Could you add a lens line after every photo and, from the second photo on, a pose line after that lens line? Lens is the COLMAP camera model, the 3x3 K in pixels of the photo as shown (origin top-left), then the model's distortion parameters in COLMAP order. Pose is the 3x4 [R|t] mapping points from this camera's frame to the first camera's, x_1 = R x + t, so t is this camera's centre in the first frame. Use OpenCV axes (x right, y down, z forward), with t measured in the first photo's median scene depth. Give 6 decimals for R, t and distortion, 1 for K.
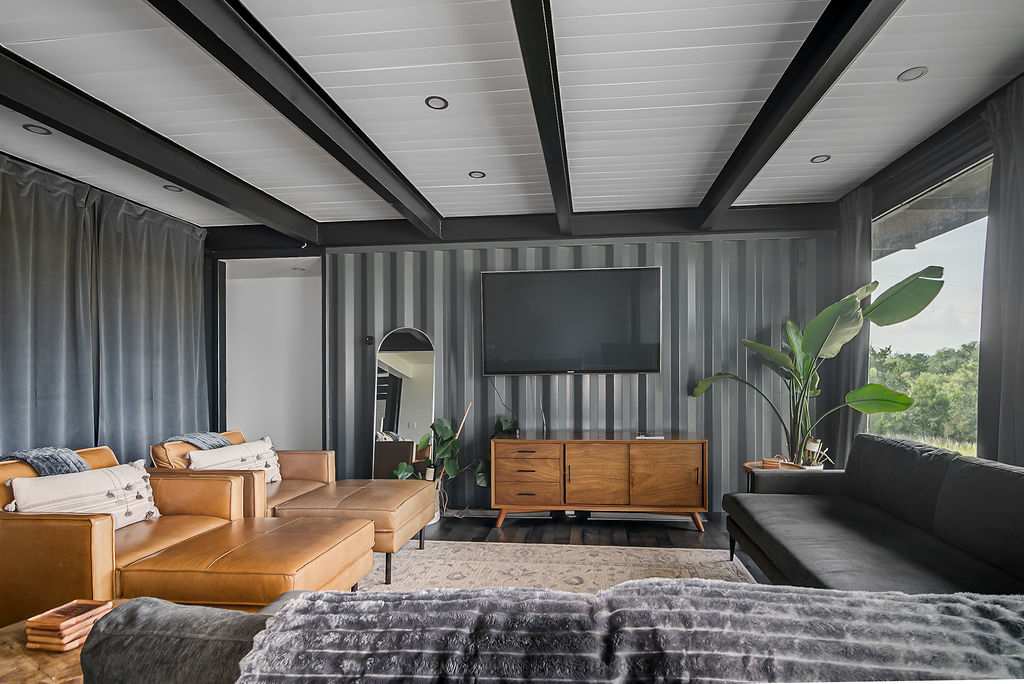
lens RADIAL K [[461.4, 0, 511.8], [0, 461.4, 390.2], [0, 0, 1]] dist [-0.056149, -0.000024]
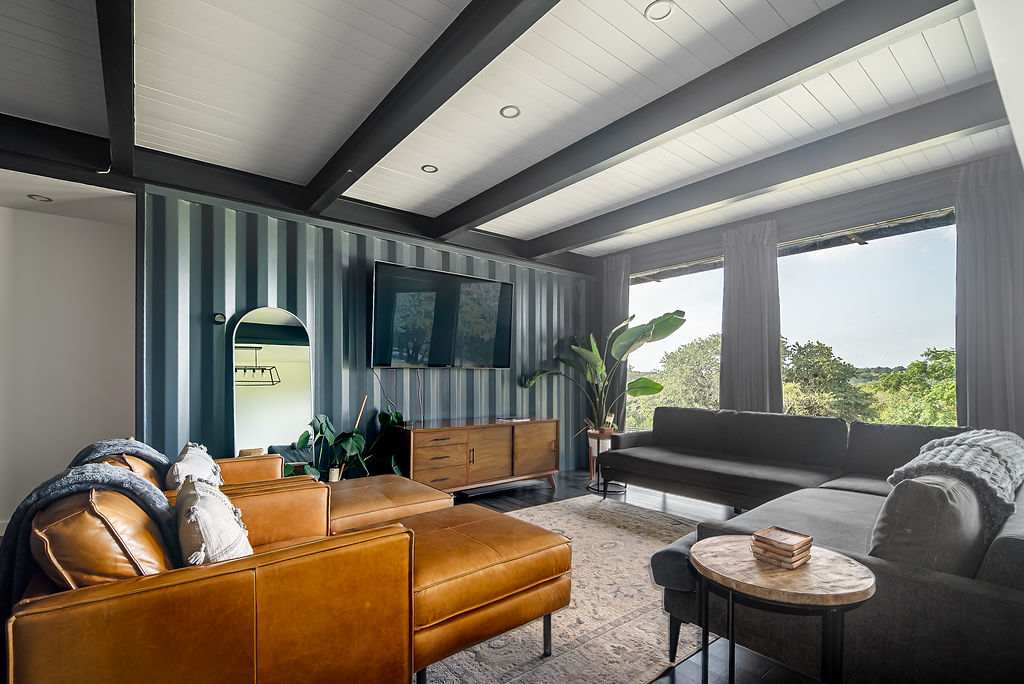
lens RADIAL K [[466.2, 0, 507.9], [0, 466.2, 374.9], [0, 0, 1]] dist [-0.000587, -0.000015]
pose [[0.726627, 0.006929, 0.686997, -0.568304], [-0.002832, 0.999971, -0.007089, -0.010515], [-0.687027, 0.003206, 0.726625, 0.093504]]
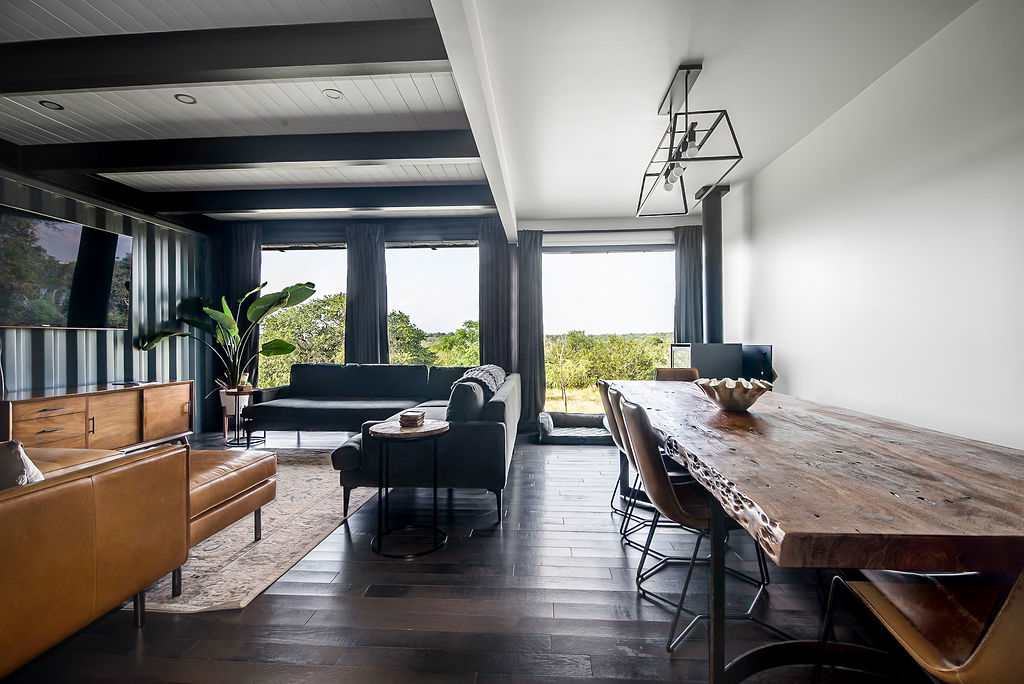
lens RADIAL K [[461.9, 0, 512.0], [0, 461.9, 342.0], [0, 0, 1]] dist [-0.000966, -0.000258]
pose [[-0.016803, -0.001005, 0.999858, -0.875561], [0.004541, 0.999989, 0.001081, -0.001914], [-0.999849, 0.004559, -0.016798, 0.067183]]
